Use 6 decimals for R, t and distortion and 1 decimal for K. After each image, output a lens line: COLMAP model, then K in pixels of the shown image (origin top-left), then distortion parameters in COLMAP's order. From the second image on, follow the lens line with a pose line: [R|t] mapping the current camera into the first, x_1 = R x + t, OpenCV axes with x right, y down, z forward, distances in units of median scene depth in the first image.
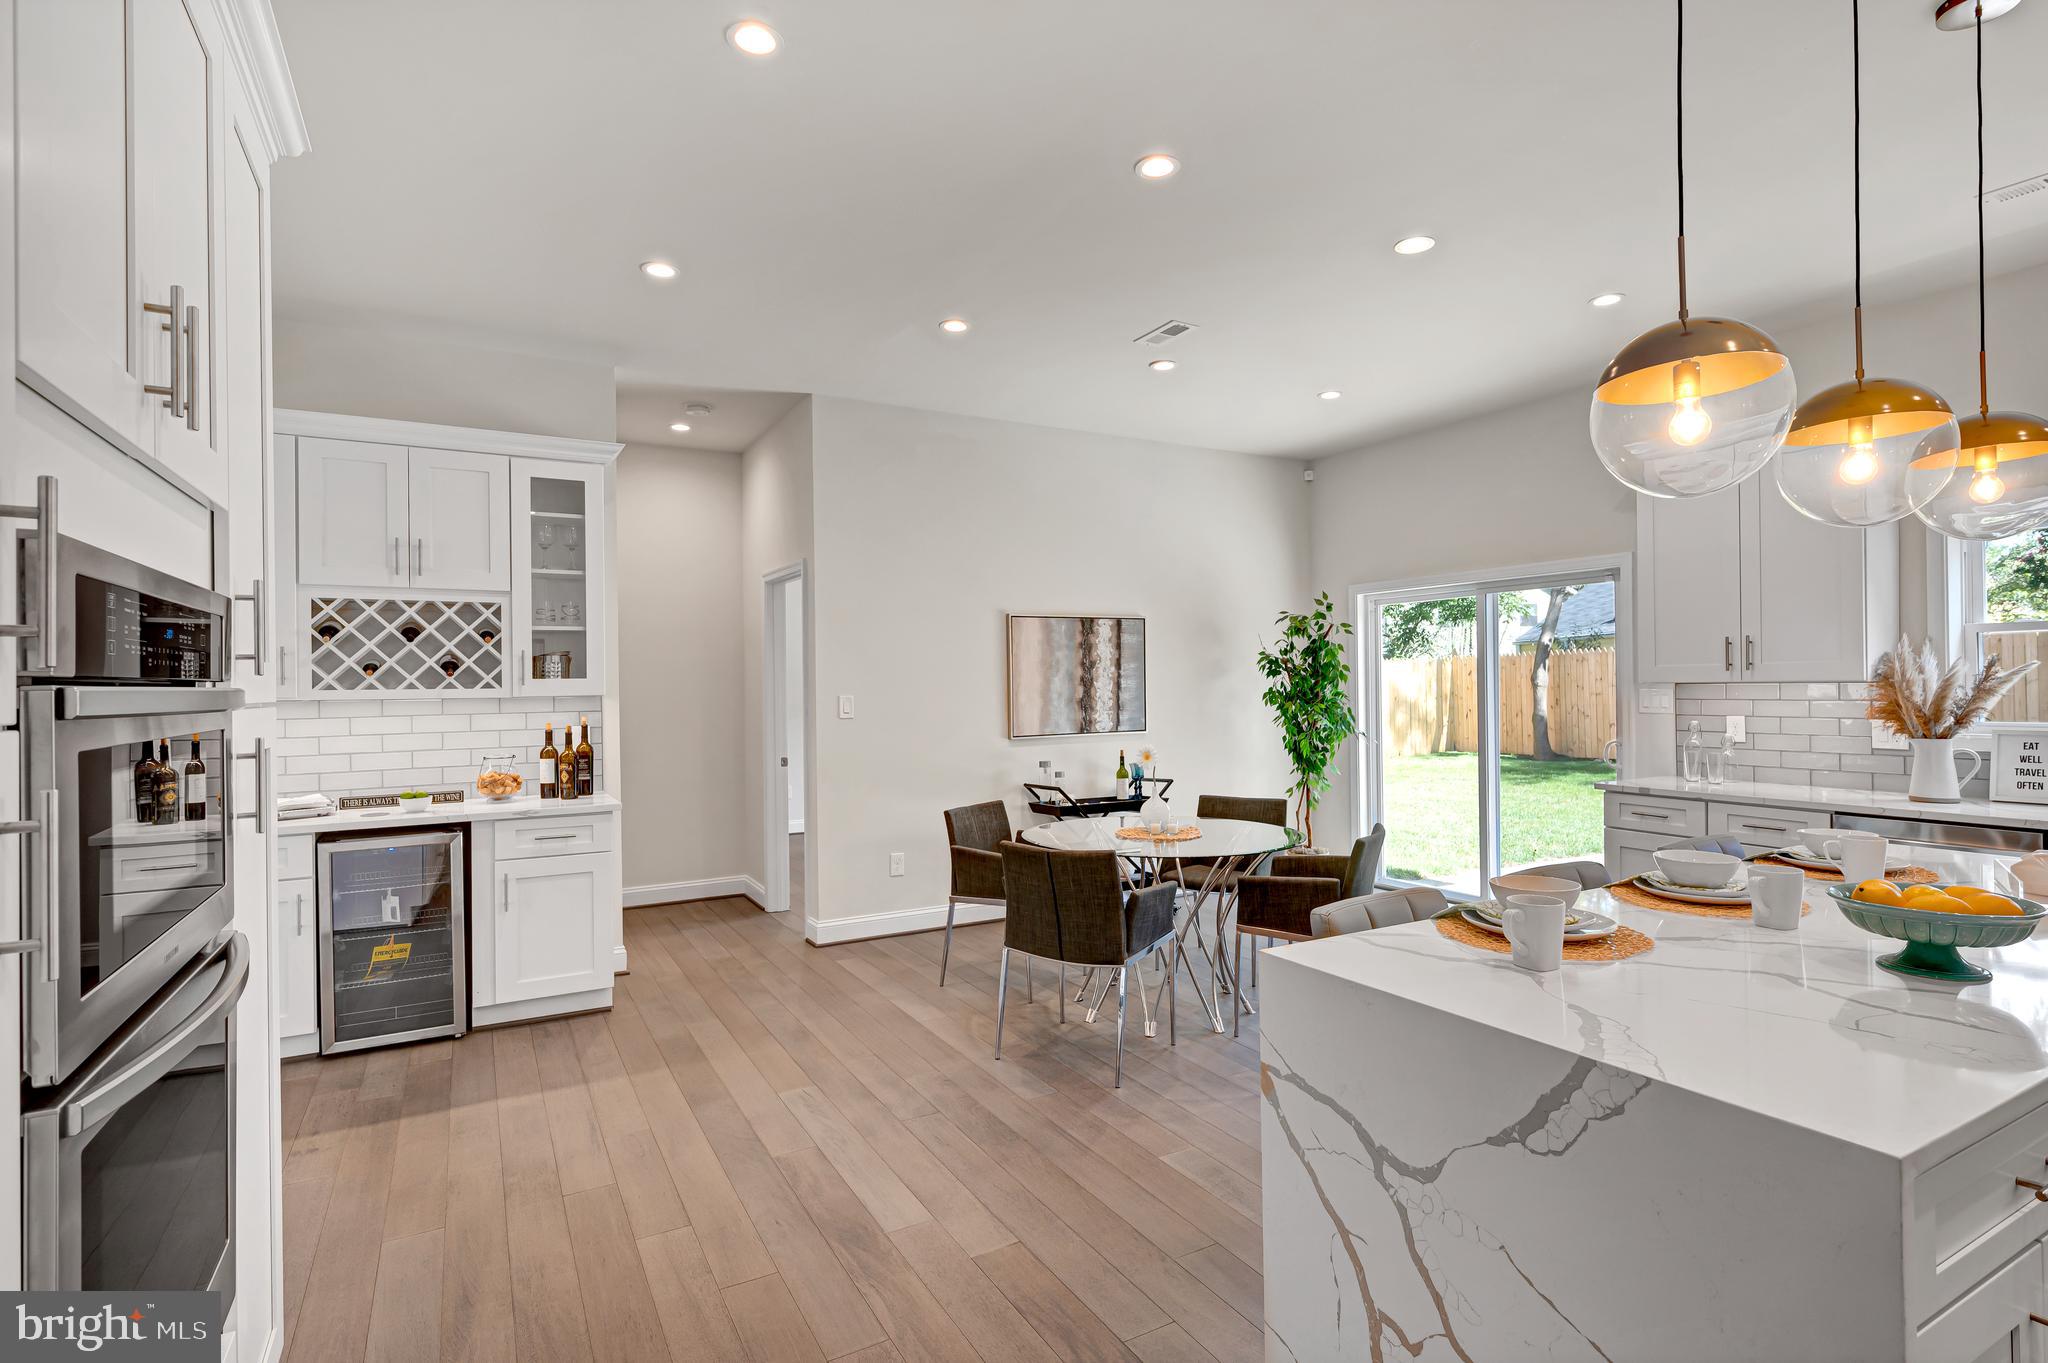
lens RADIAL K [[1001.5, 0, 1024.5], [0, 1001.5, 686.4], [0, 0, 1]] dist [-0.001245, -0.000107]
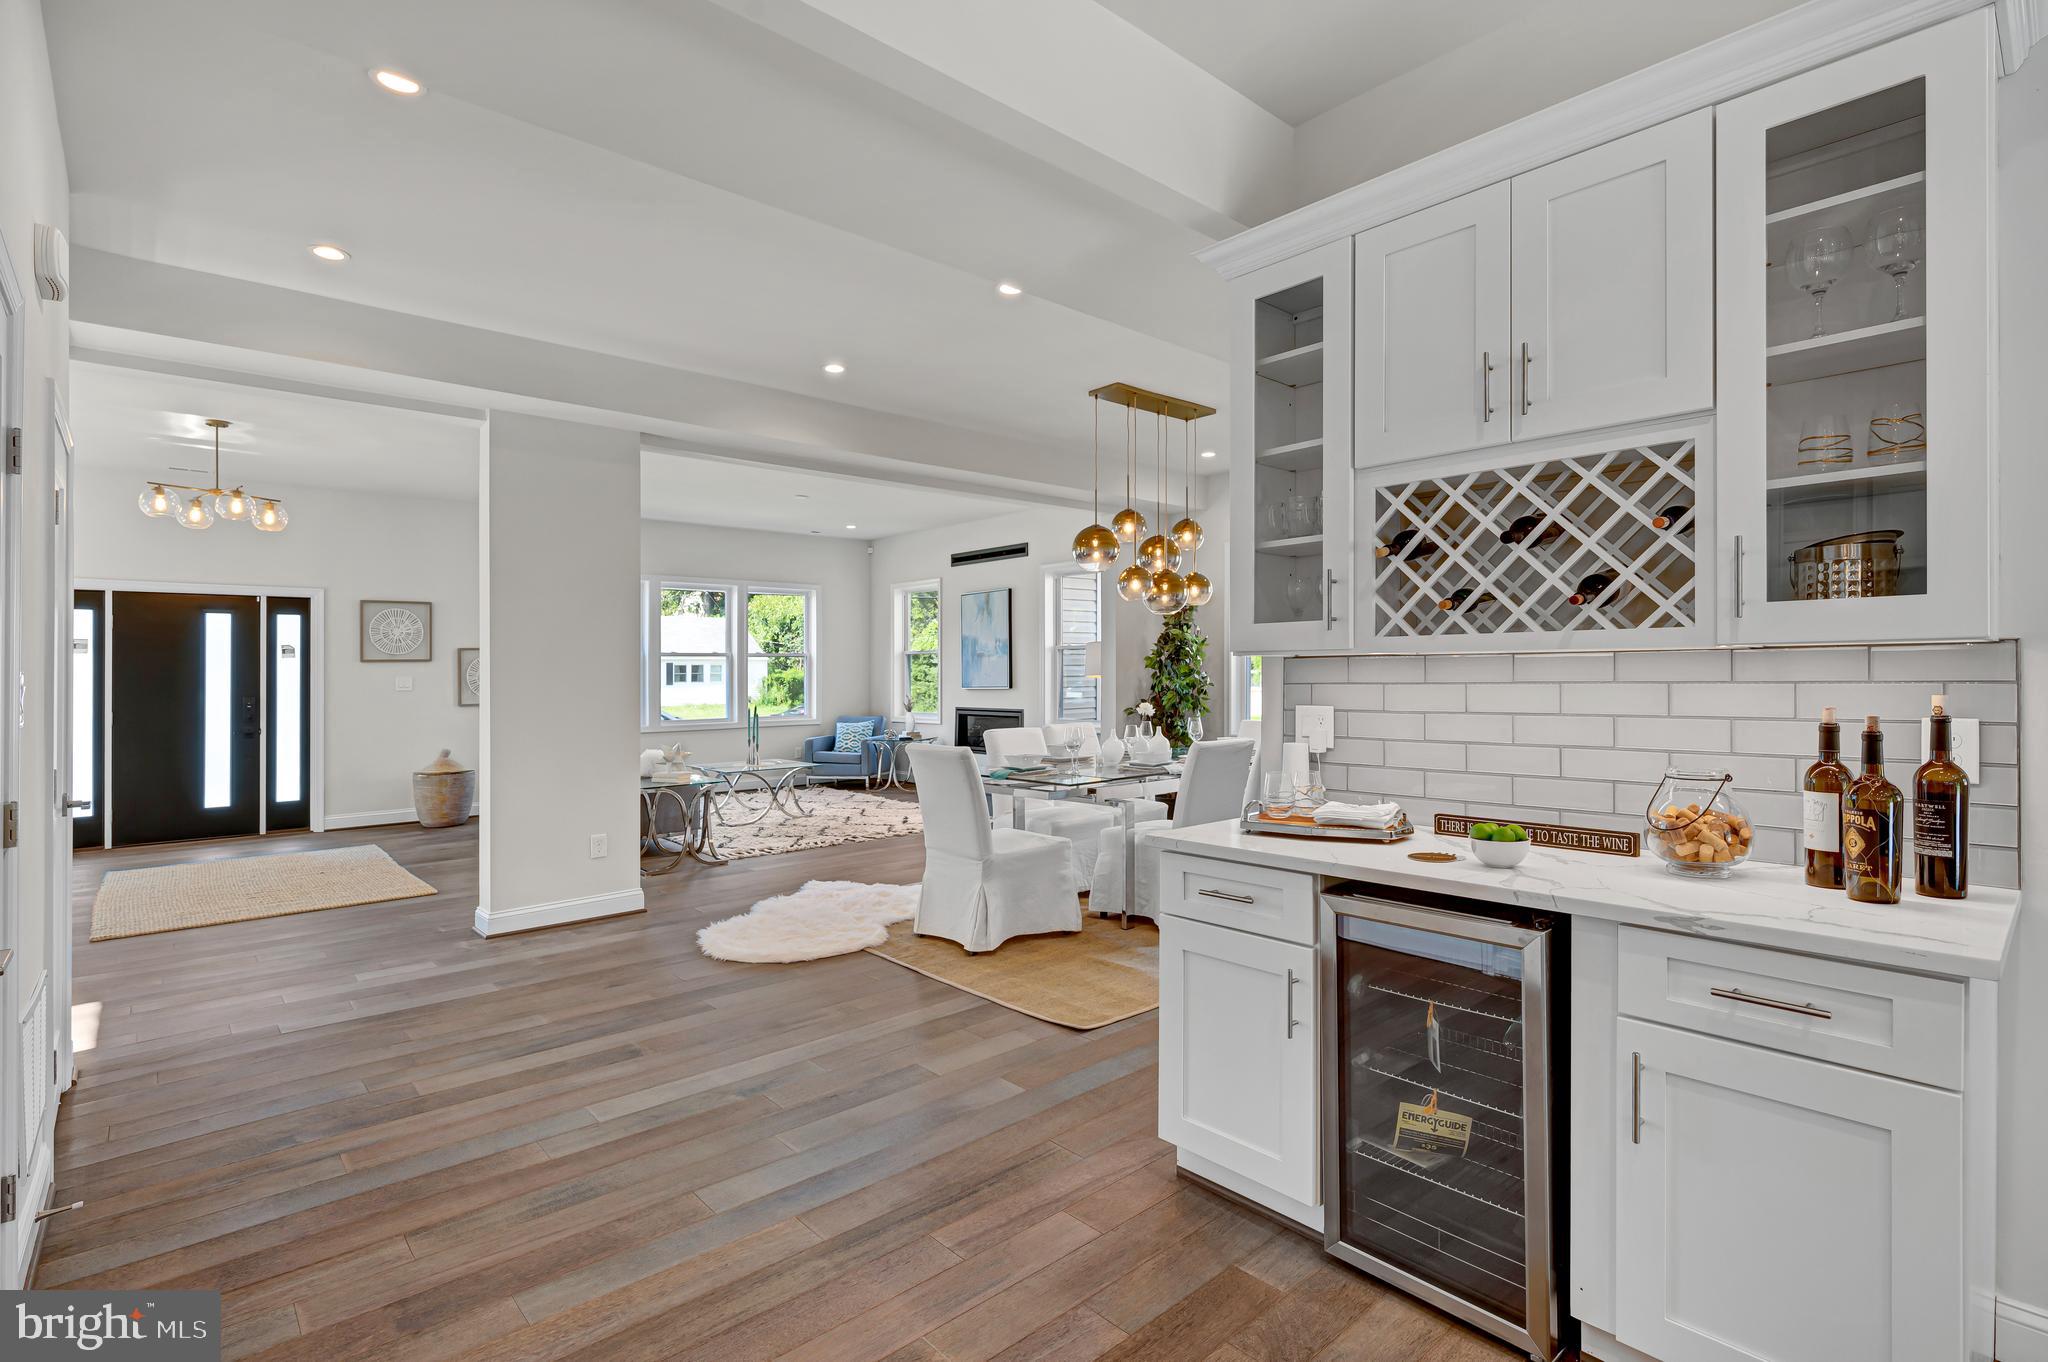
lens RADIAL K [[969.1, 0, 1024.2], [0, 969.1, 669.3], [0, 0, 1]] dist [-0.002192, -0.000261]
pose [[0.215548, 0.005282, -0.976479, -0.160490], [0.003995, 0.999972, 0.006291, 0.017995], [0.976485, -0.005257, 0.215521, 0.615015]]
